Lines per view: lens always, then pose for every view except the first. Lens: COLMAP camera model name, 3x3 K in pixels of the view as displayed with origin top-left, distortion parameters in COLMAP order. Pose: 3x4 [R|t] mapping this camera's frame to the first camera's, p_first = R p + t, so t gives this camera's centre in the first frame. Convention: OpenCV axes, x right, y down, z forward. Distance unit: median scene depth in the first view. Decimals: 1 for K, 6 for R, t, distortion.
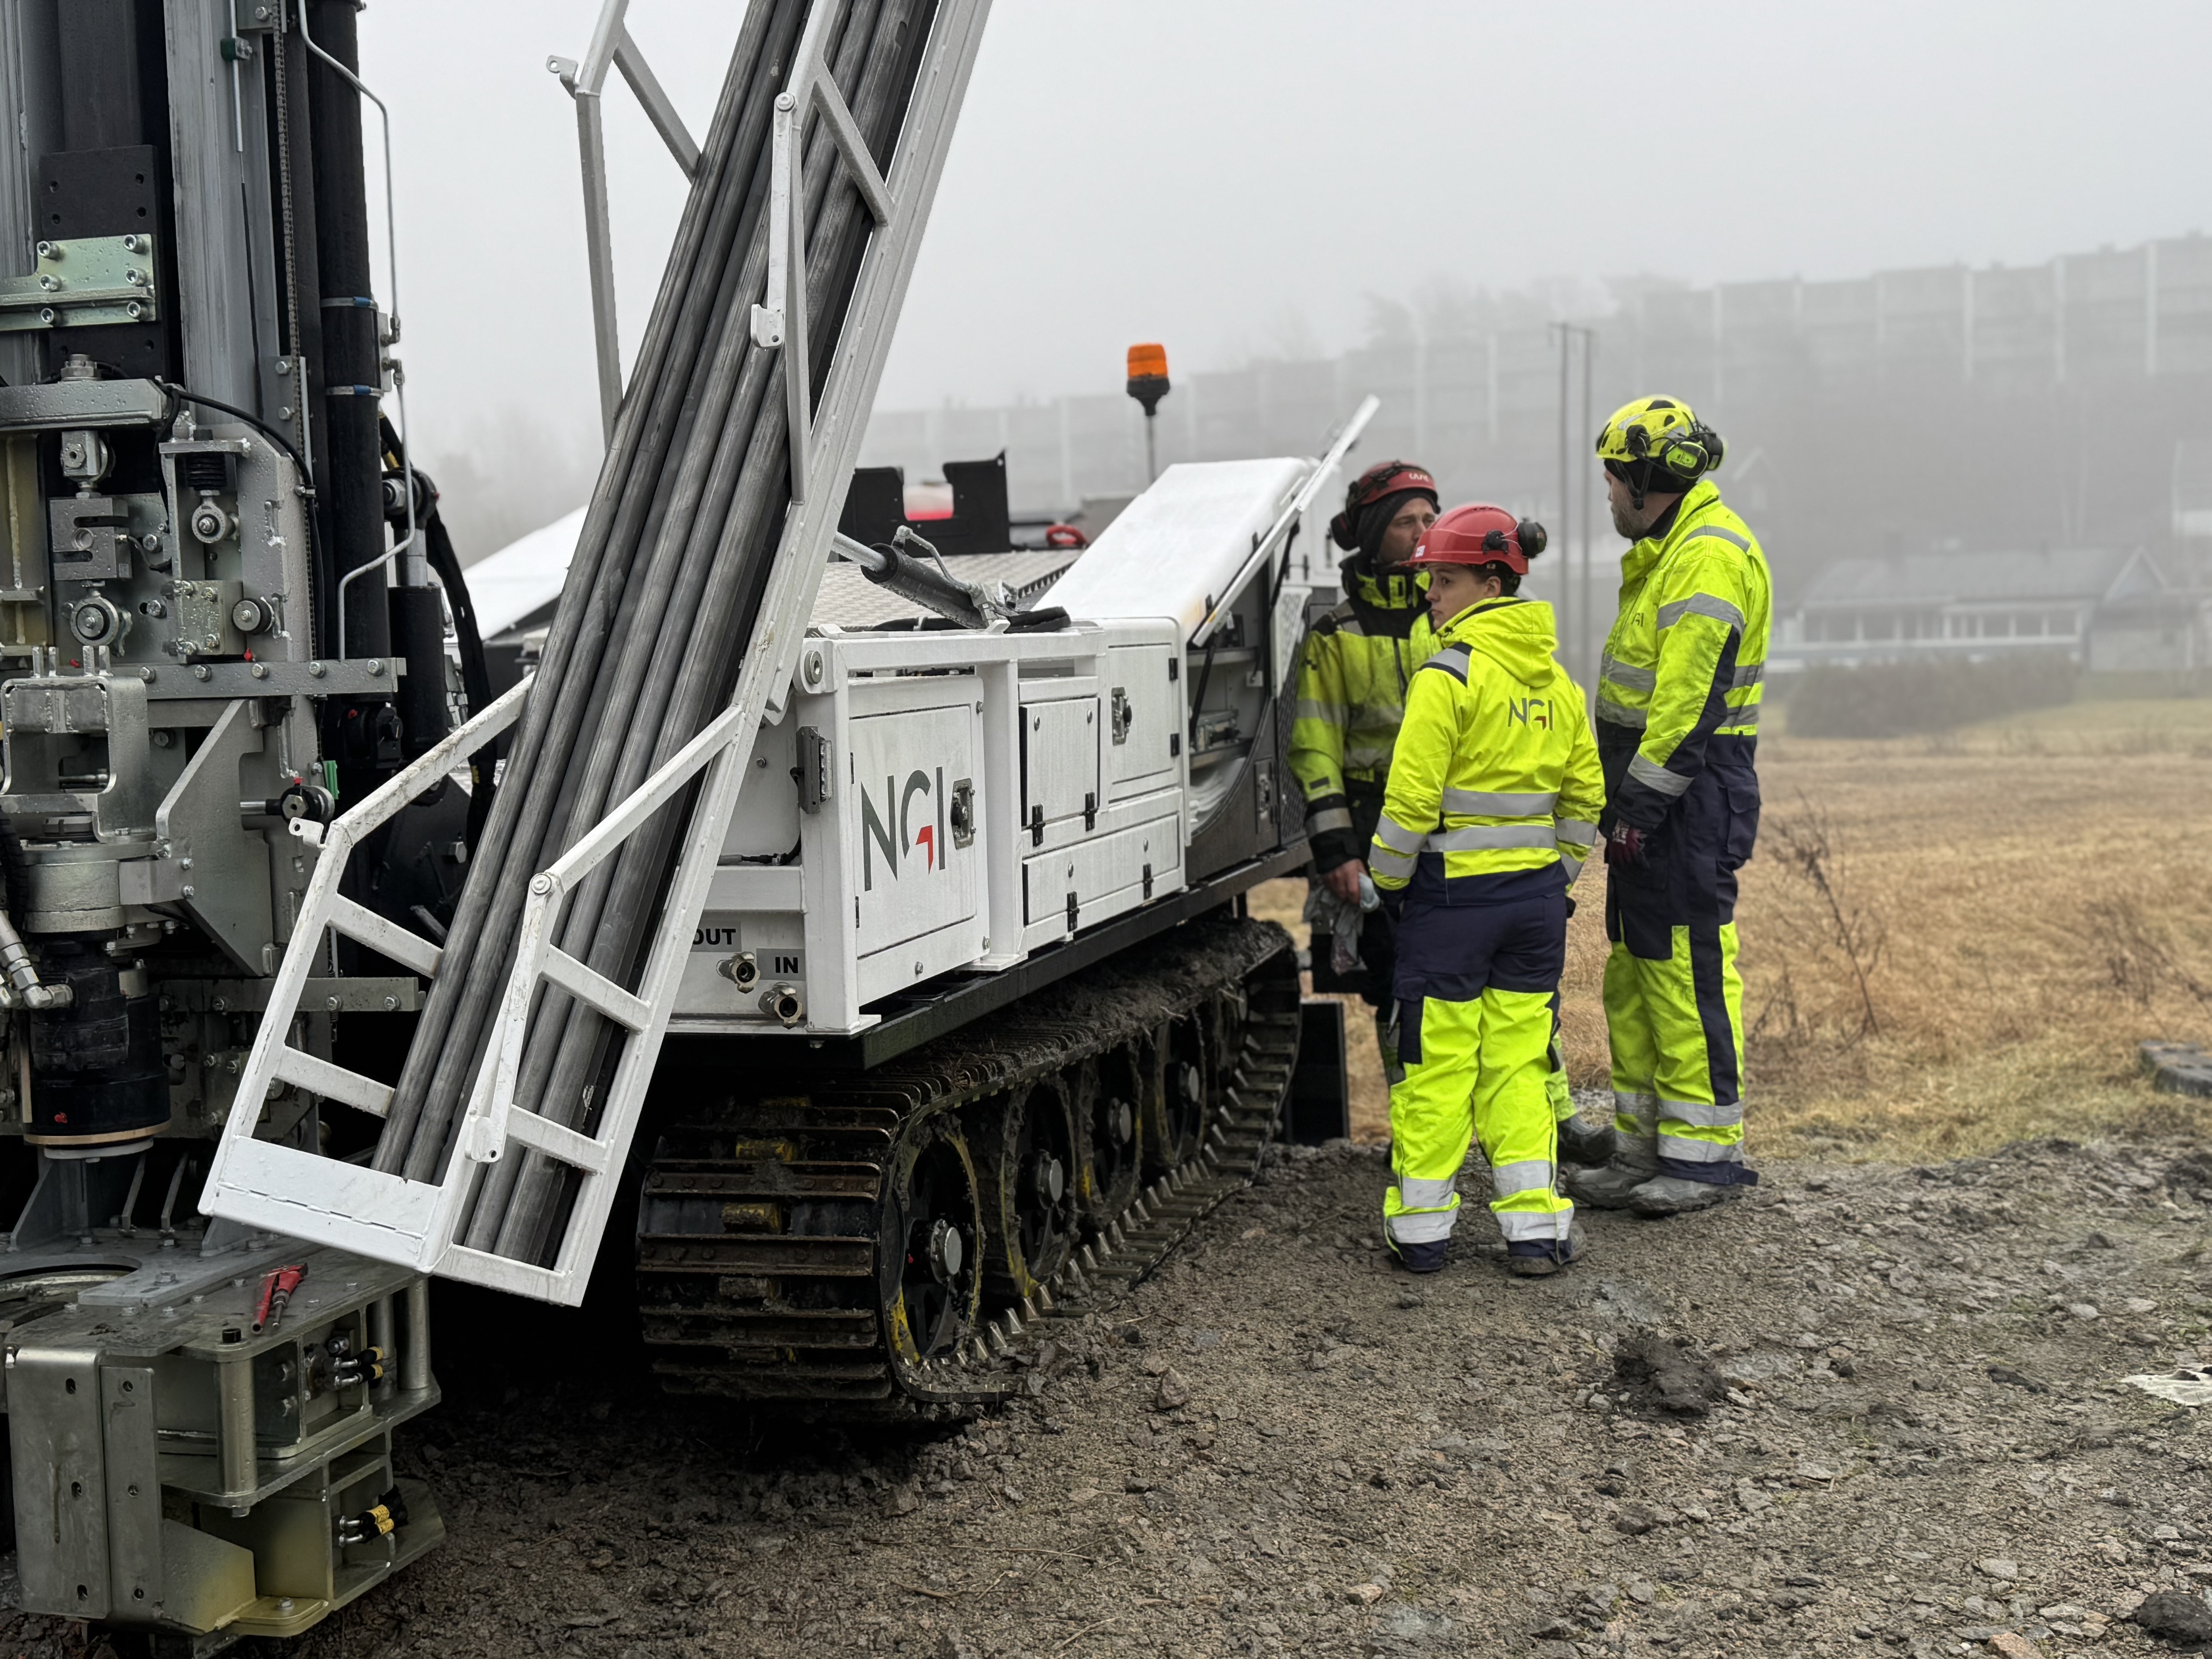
lens RADIAL K [[2682.9, 0, 1106.1], [0, 2682.9, 835.7], [0, 0, 1]] dist [0.202466, -0.446545]
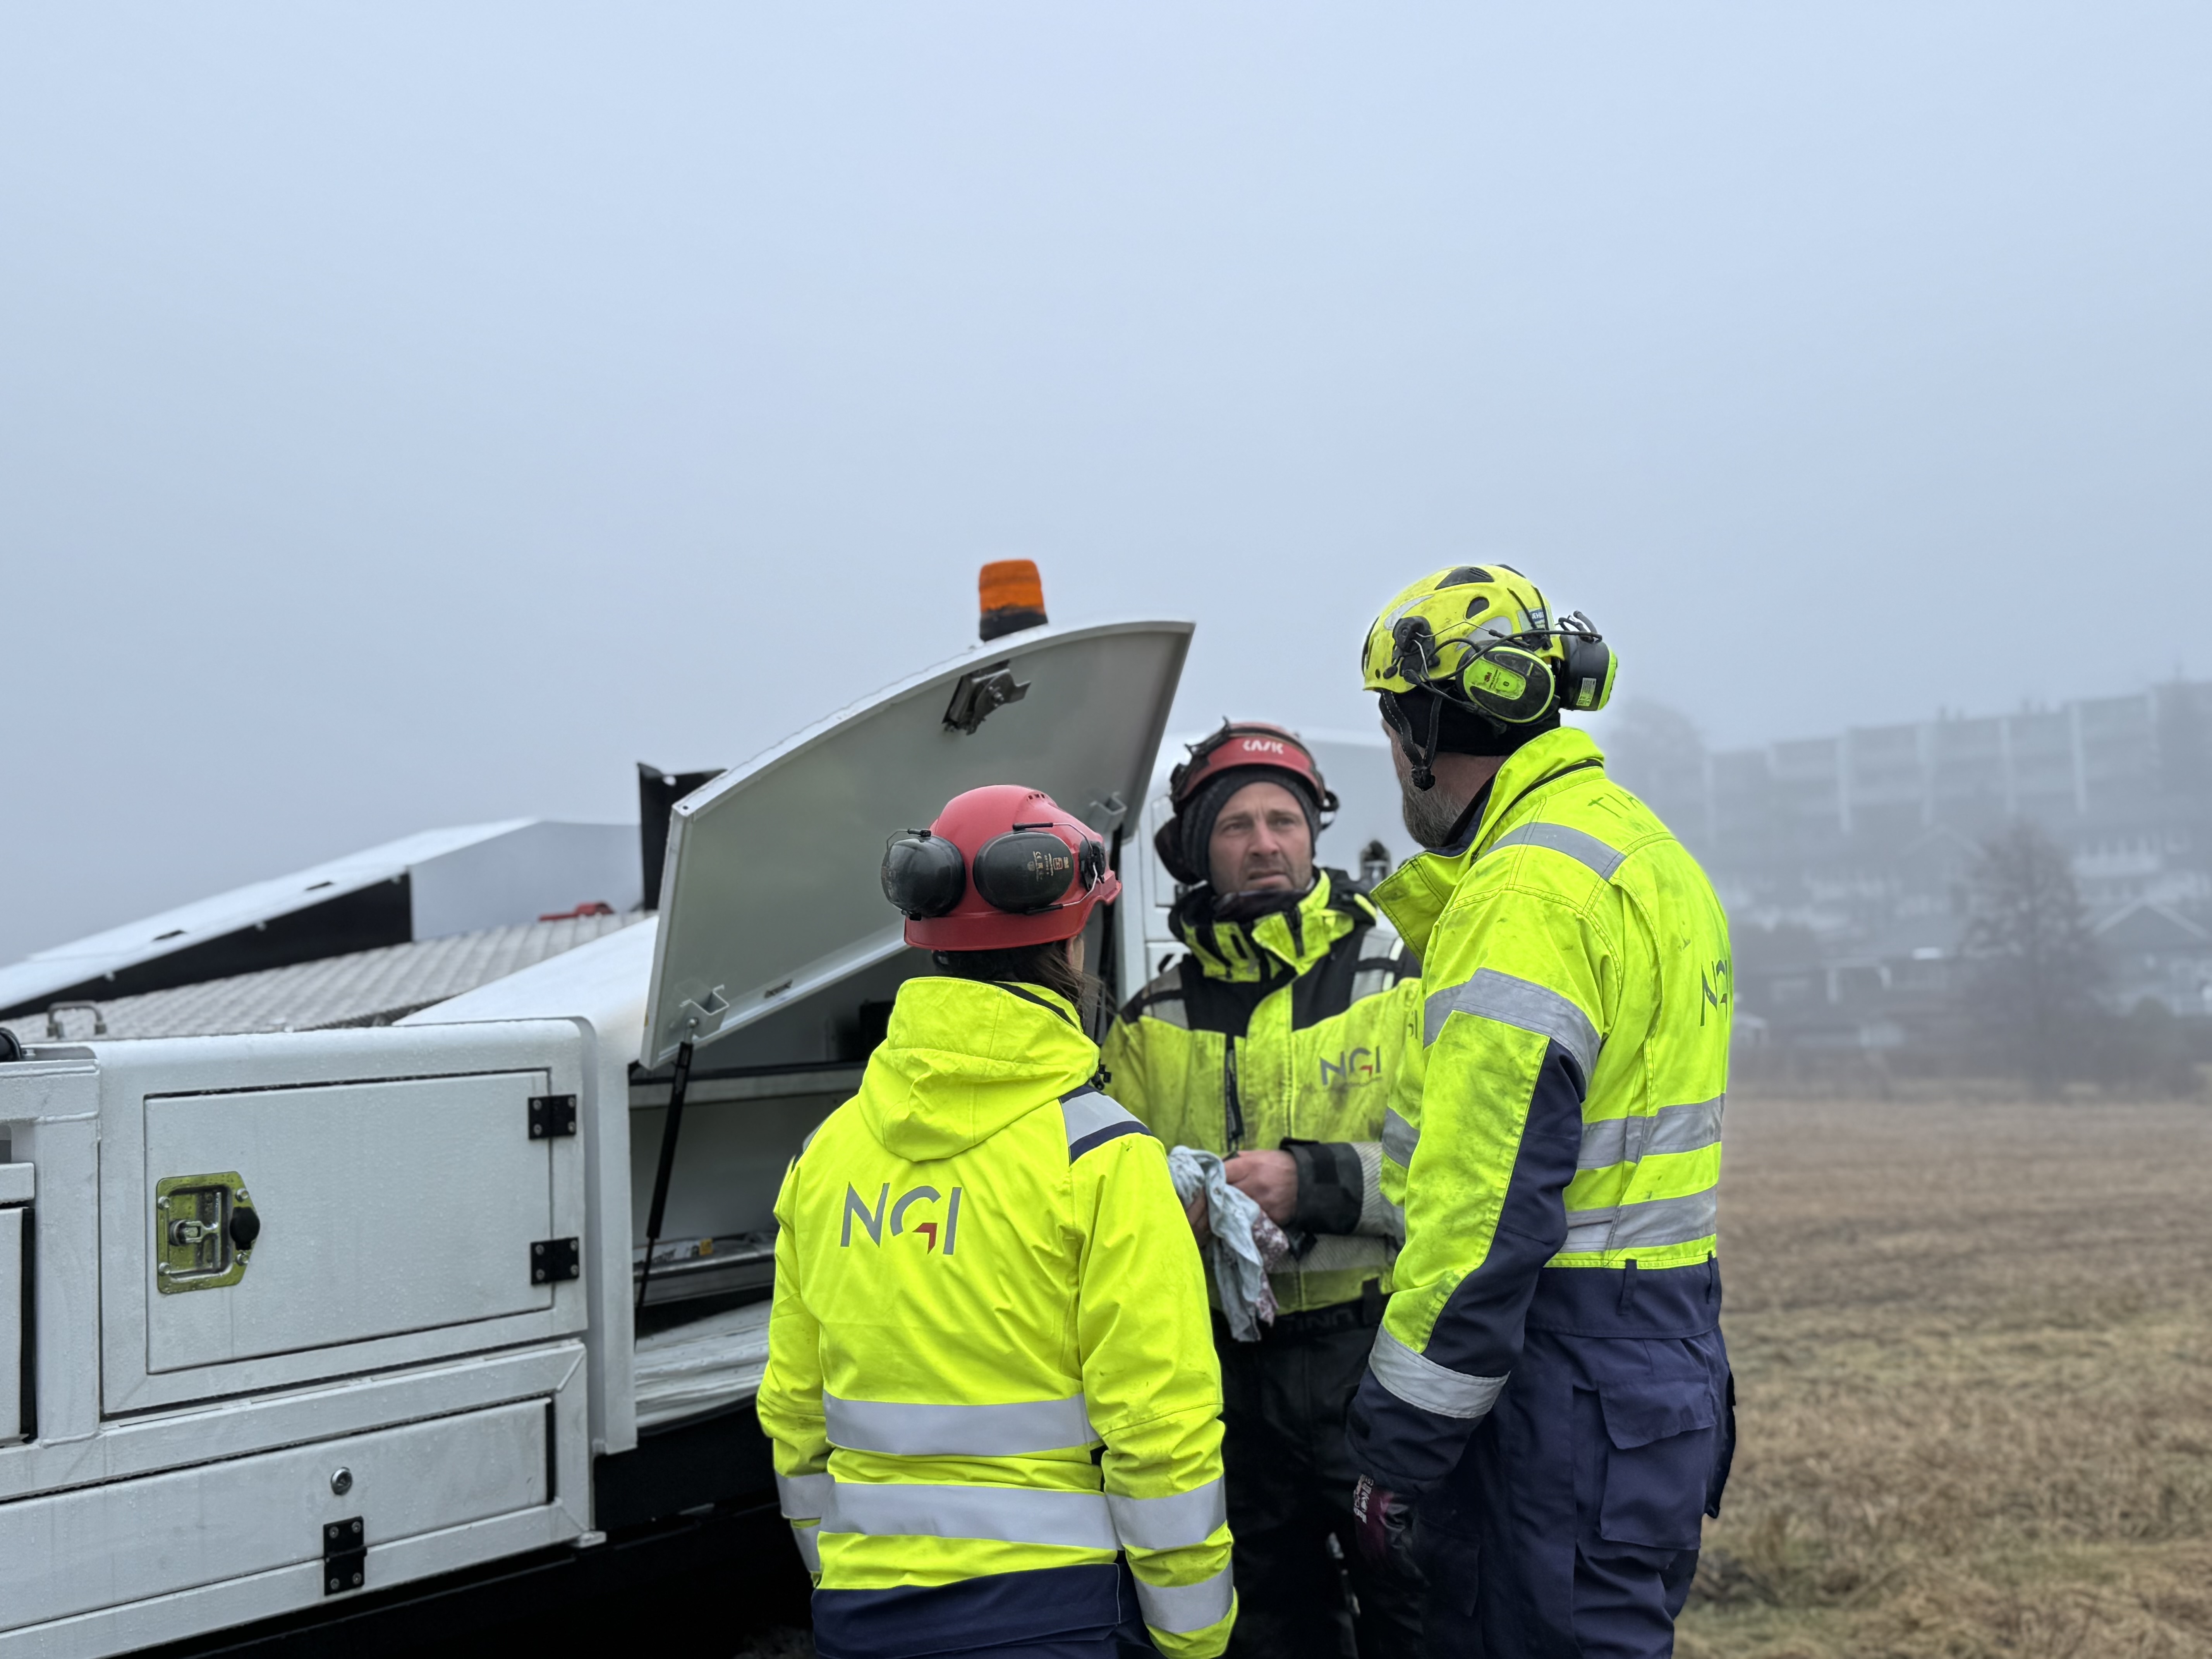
lens RADIAL K [[2555.1, 0, 1106.3], [0, 2555.1, 758.0], [0, 0, 1]] dist [-0.001716, -0.010250]
pose [[0.928481, -0.040731, -0.369139, 0.436270], [-0.014115, 0.989379, -0.144671, -0.083870], [0.371111, 0.139535, 0.918045, 0.788485]]
